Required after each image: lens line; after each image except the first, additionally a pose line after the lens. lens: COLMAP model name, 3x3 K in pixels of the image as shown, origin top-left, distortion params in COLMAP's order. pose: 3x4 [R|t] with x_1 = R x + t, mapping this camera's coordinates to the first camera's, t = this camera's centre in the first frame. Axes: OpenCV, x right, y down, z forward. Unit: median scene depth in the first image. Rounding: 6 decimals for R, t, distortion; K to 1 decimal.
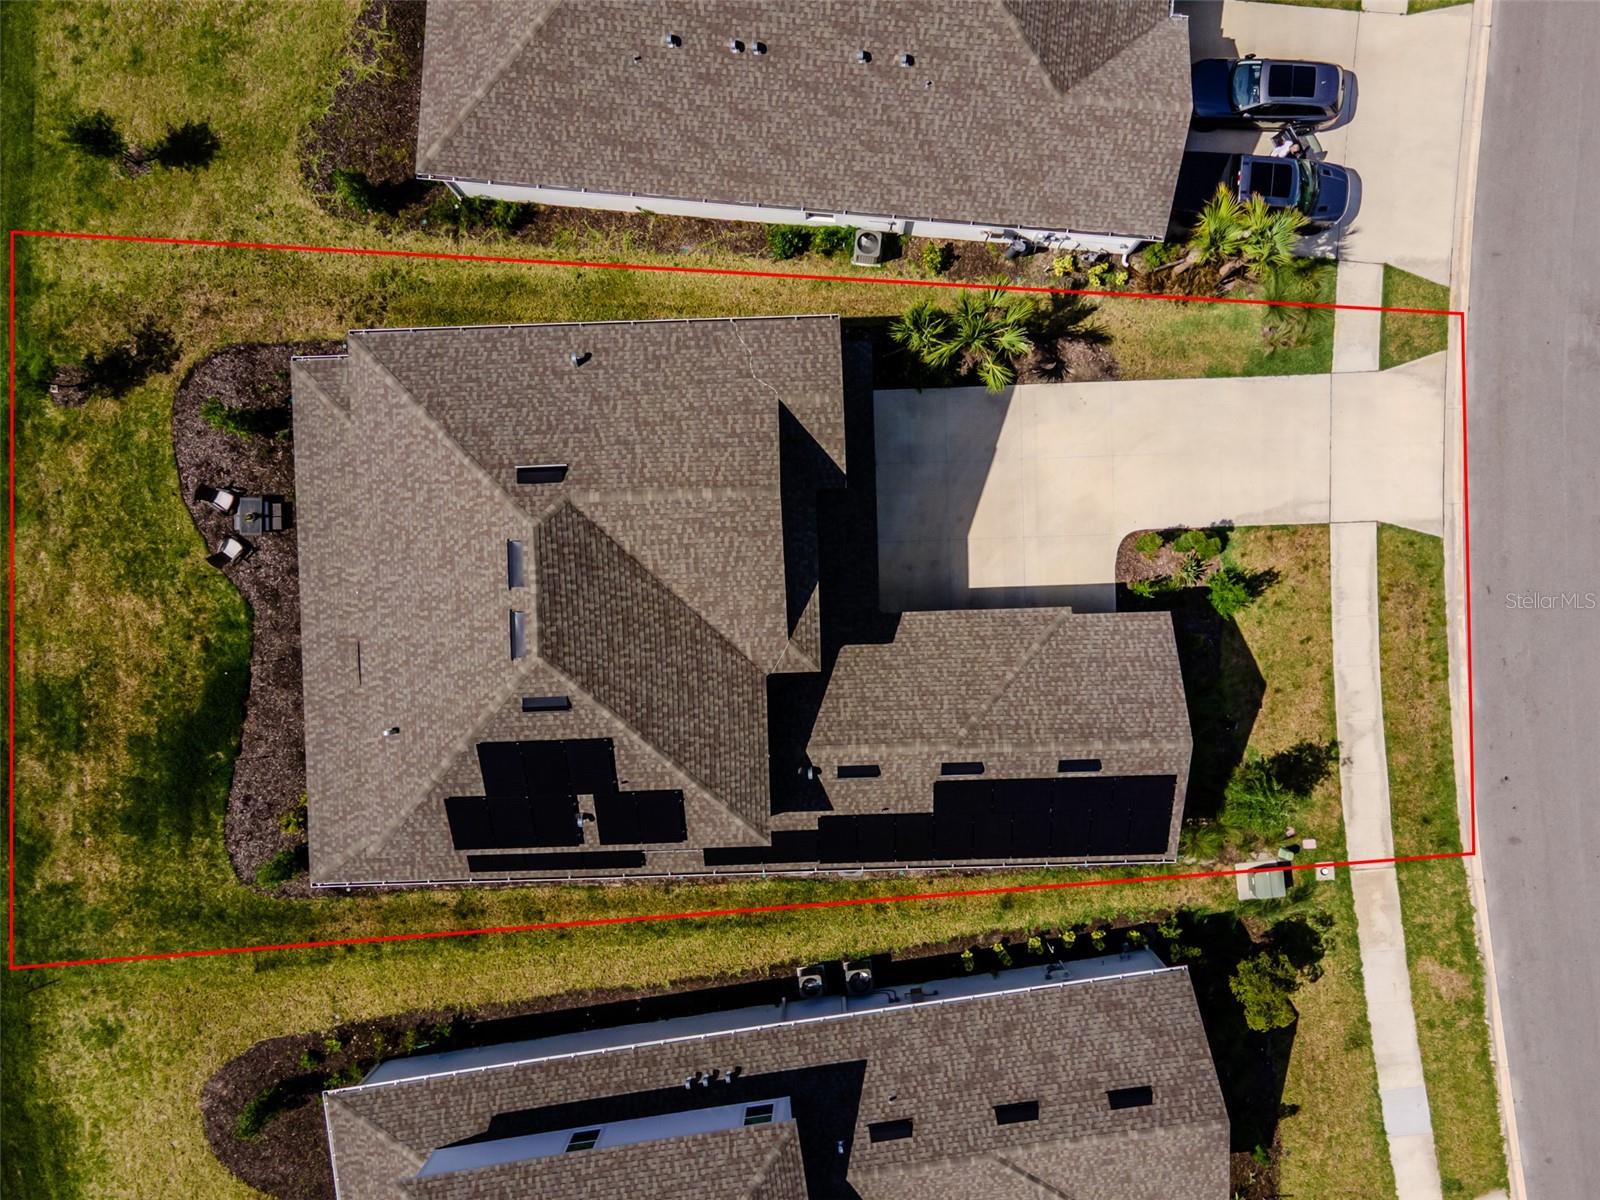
lens RADIAL K [[1168.3, 0, 802.0], [0, 1168.3, 594.4], [0, 0, 1]] dist [0.031080, 0.016851]
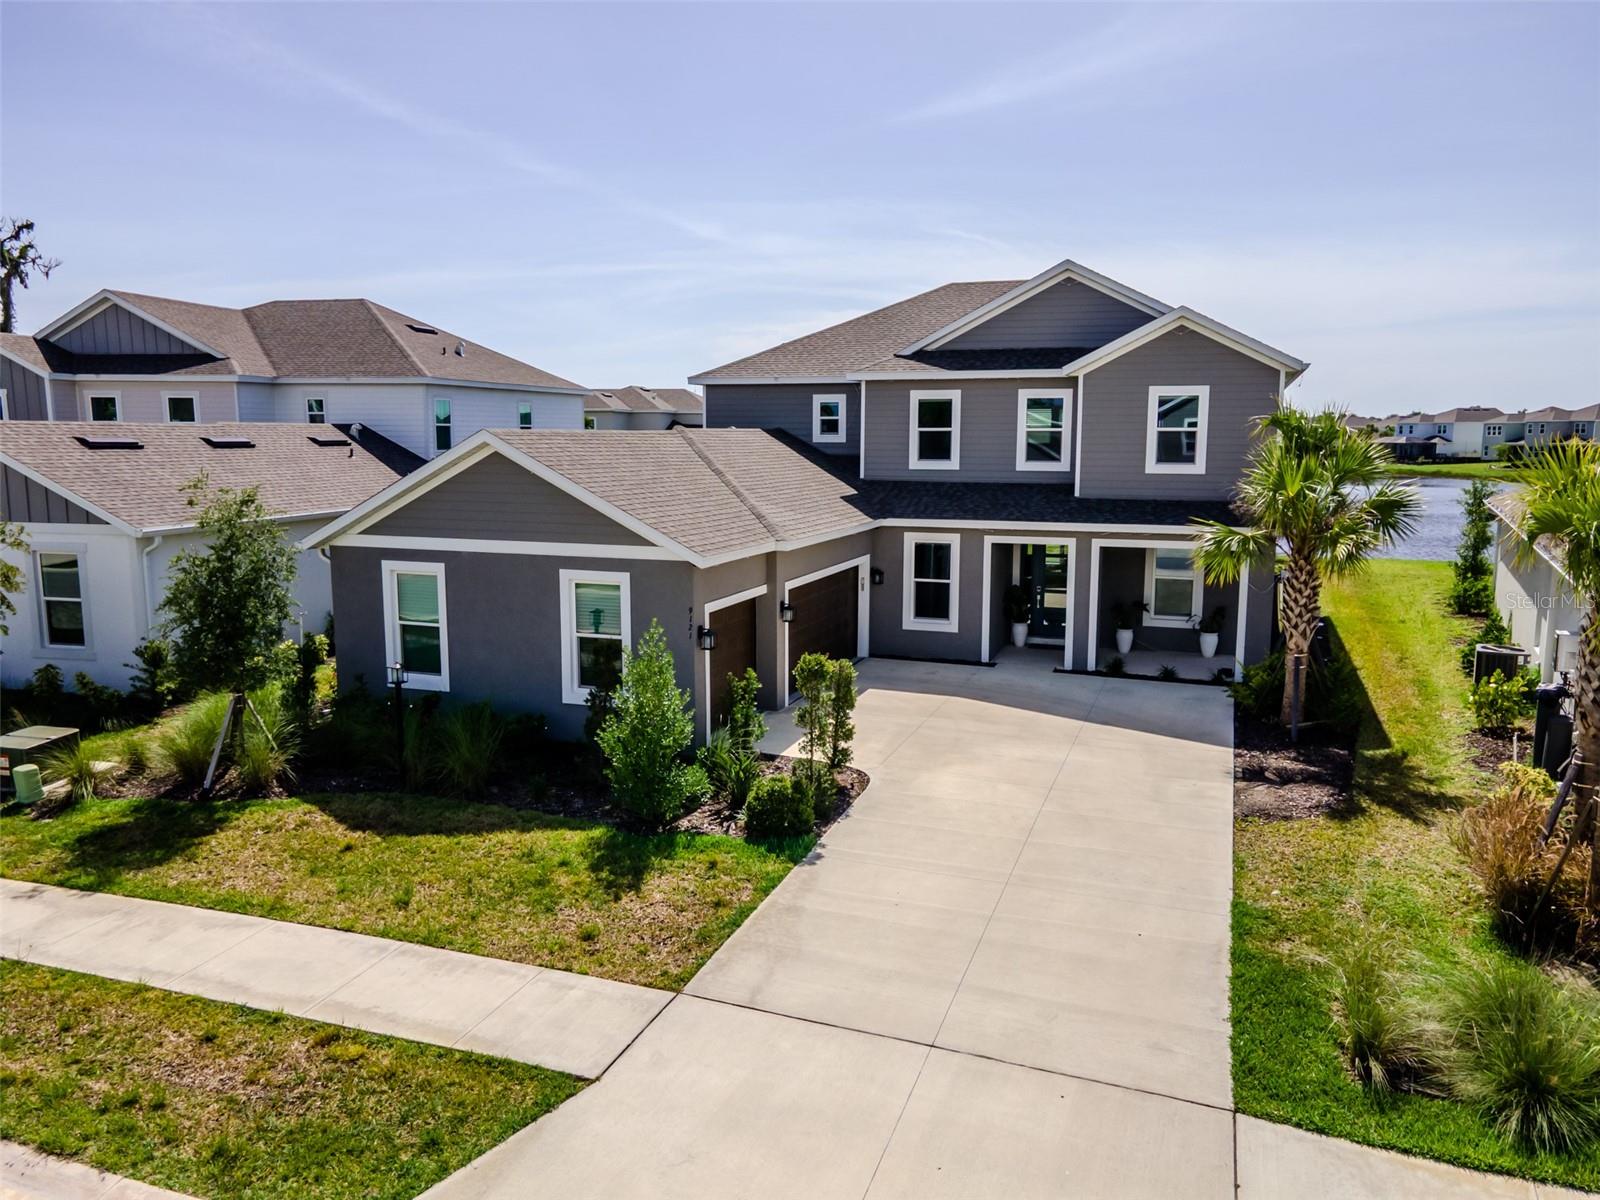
lens RADIAL K [[1168.3, 0, 810.3], [0, 1168.3, 606.5], [0, 0, 1]] dist [0.031080, 0.016851]
pose [[-0.367911, 0.139736, -0.919301, 0.687426], [-0.929747, -0.070785, 0.361332, -0.187538], [-0.014582, 0.987656, 0.155961, 0.862054]]
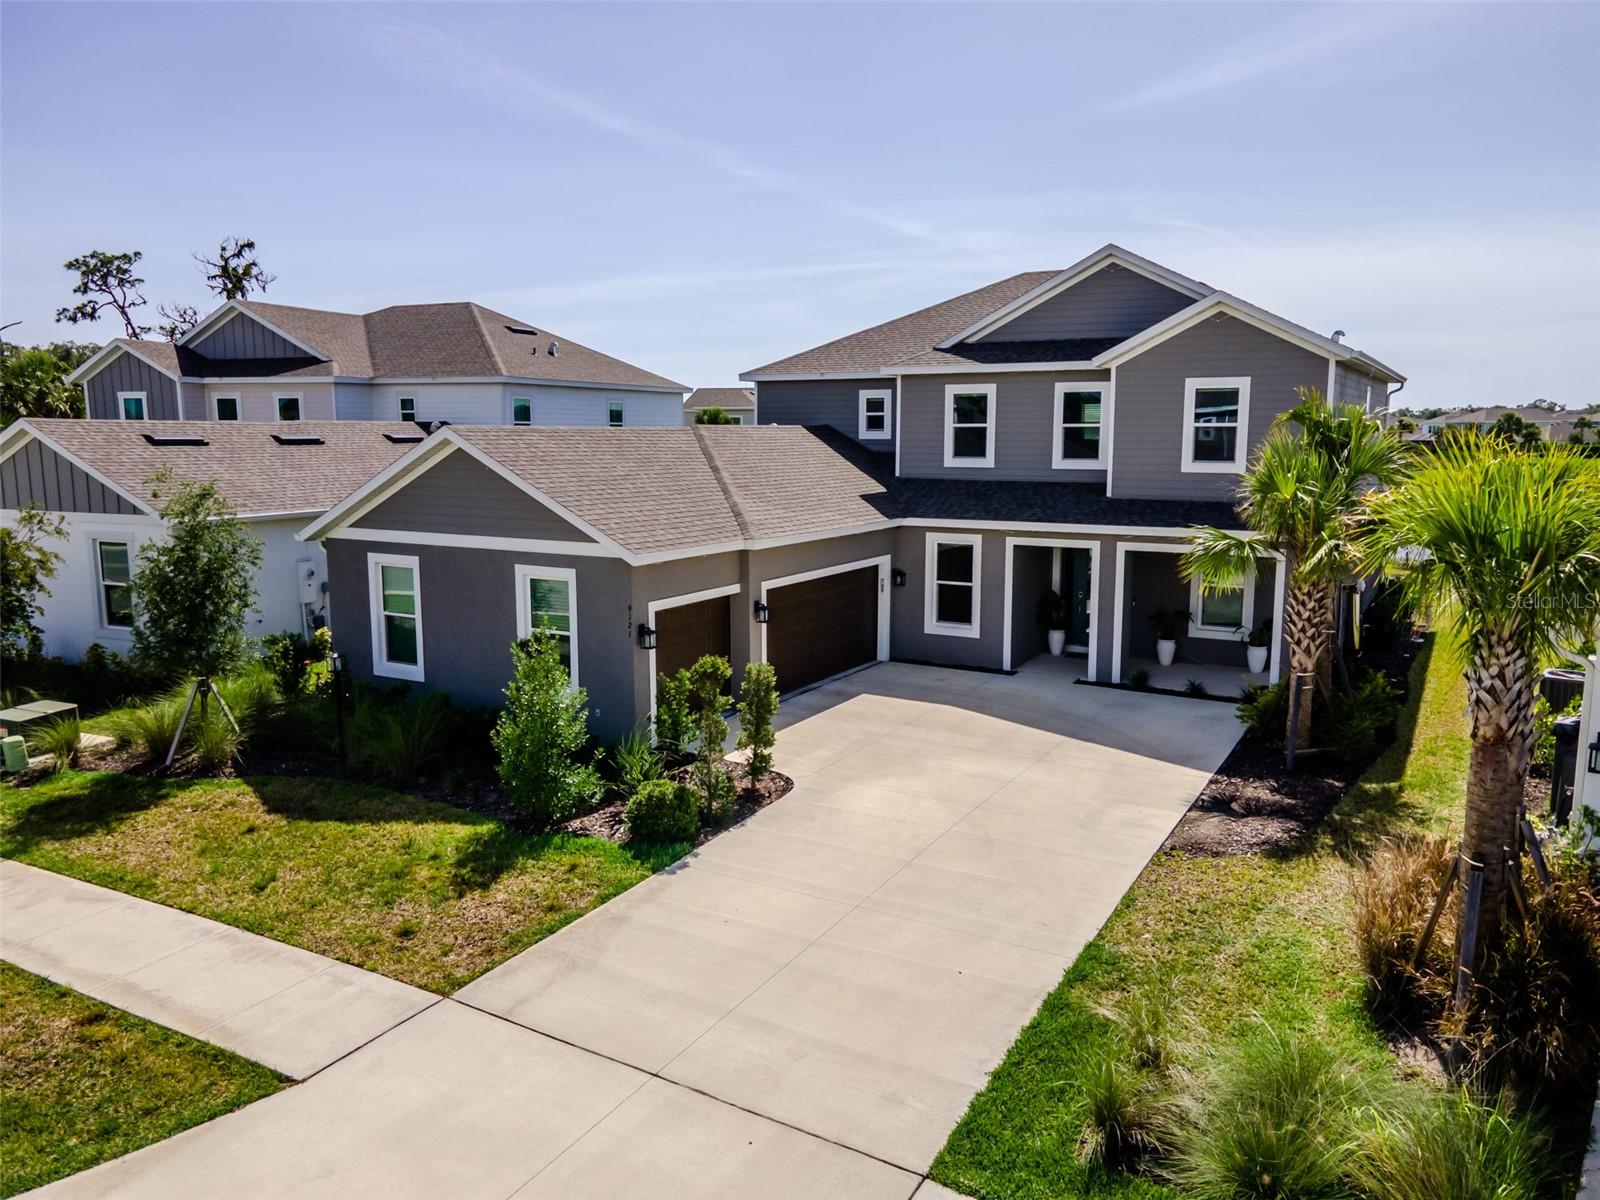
lens RADIAL K [[1168.3, 0, 811.2], [0, 1168.3, 607.2], [0, 0, 1]] dist [0.031080, 0.016851]
pose [[-0.520767, 0.130941, -0.843597, 0.628952], [-0.853623, -0.093000, 0.512522, -0.271363], [-0.011345, 0.987018, 0.160206, 0.861885]]
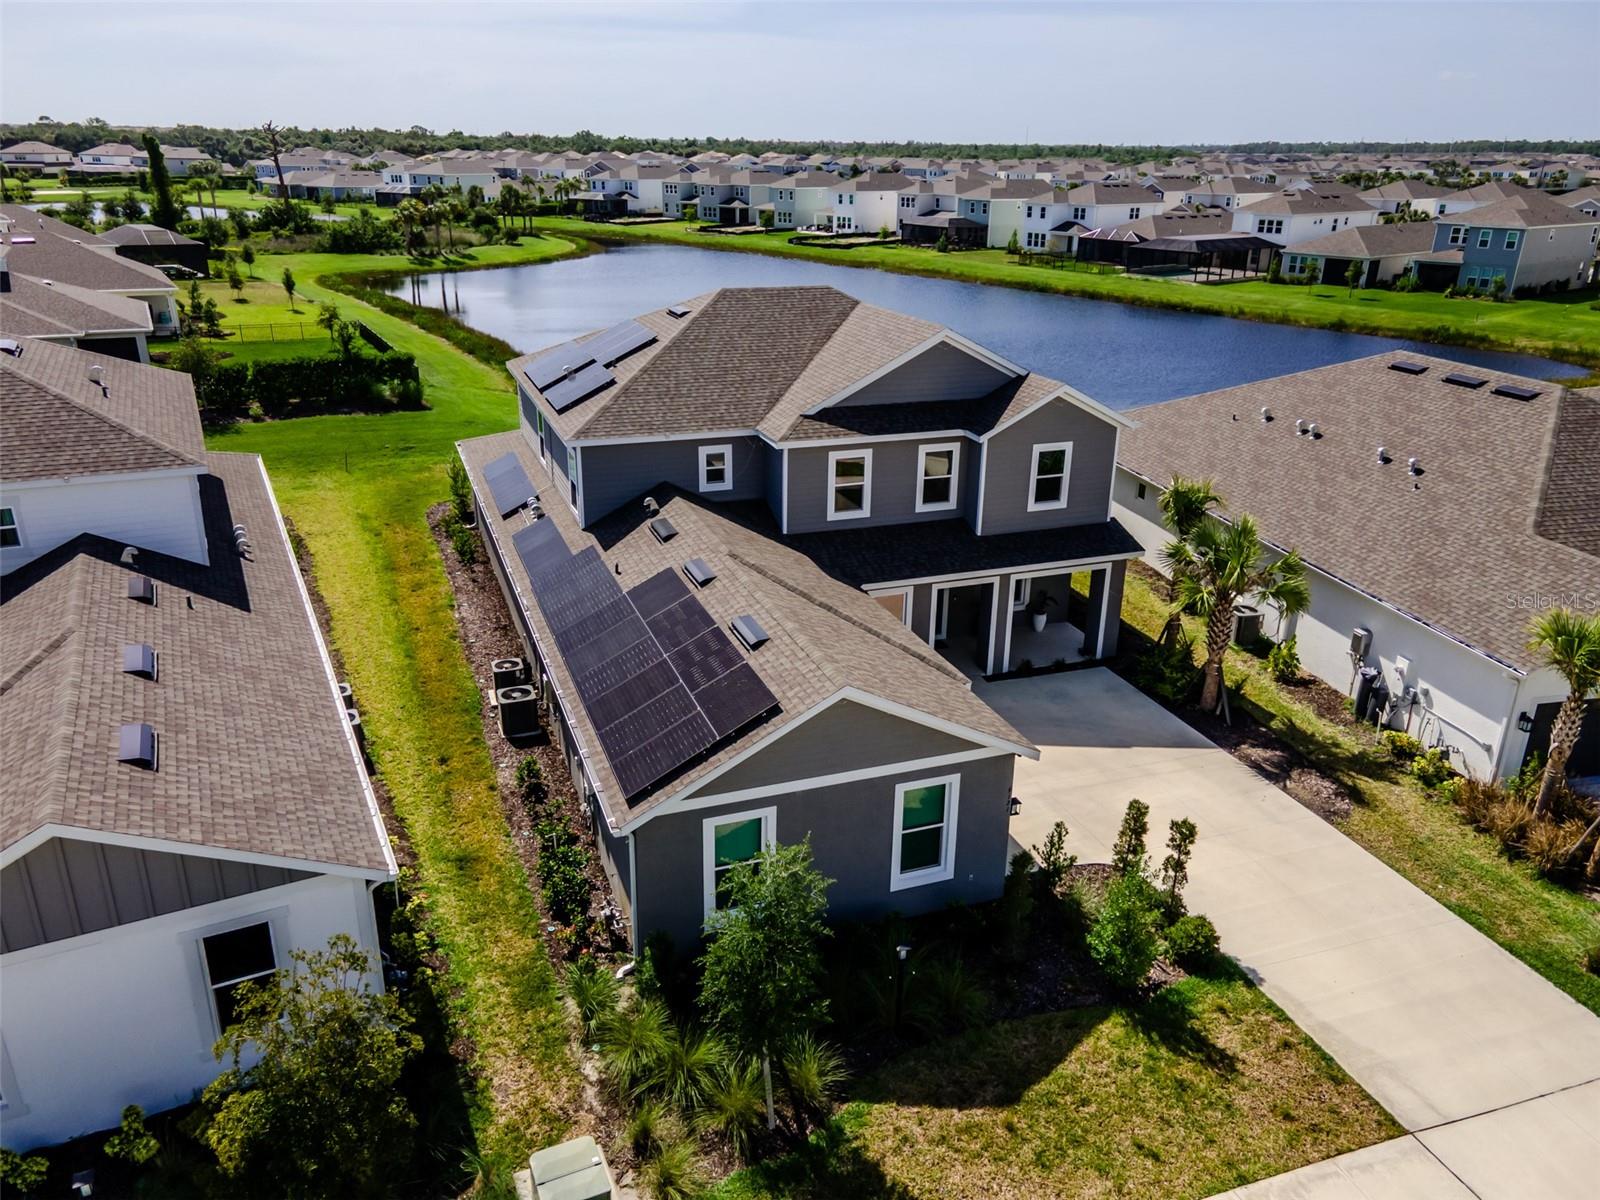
lens RADIAL K [[1168.3, 0, 805.8], [0, 1168.3, 599.3], [0, 0, 1]] dist [0.031080, 0.016851]
pose [[0.322501, 0.350681, -0.879213, 0.696744], [-0.946062, 0.089020, -0.311515, 0.273684], [-0.030975, 0.932254, 0.360475, 0.661105]]
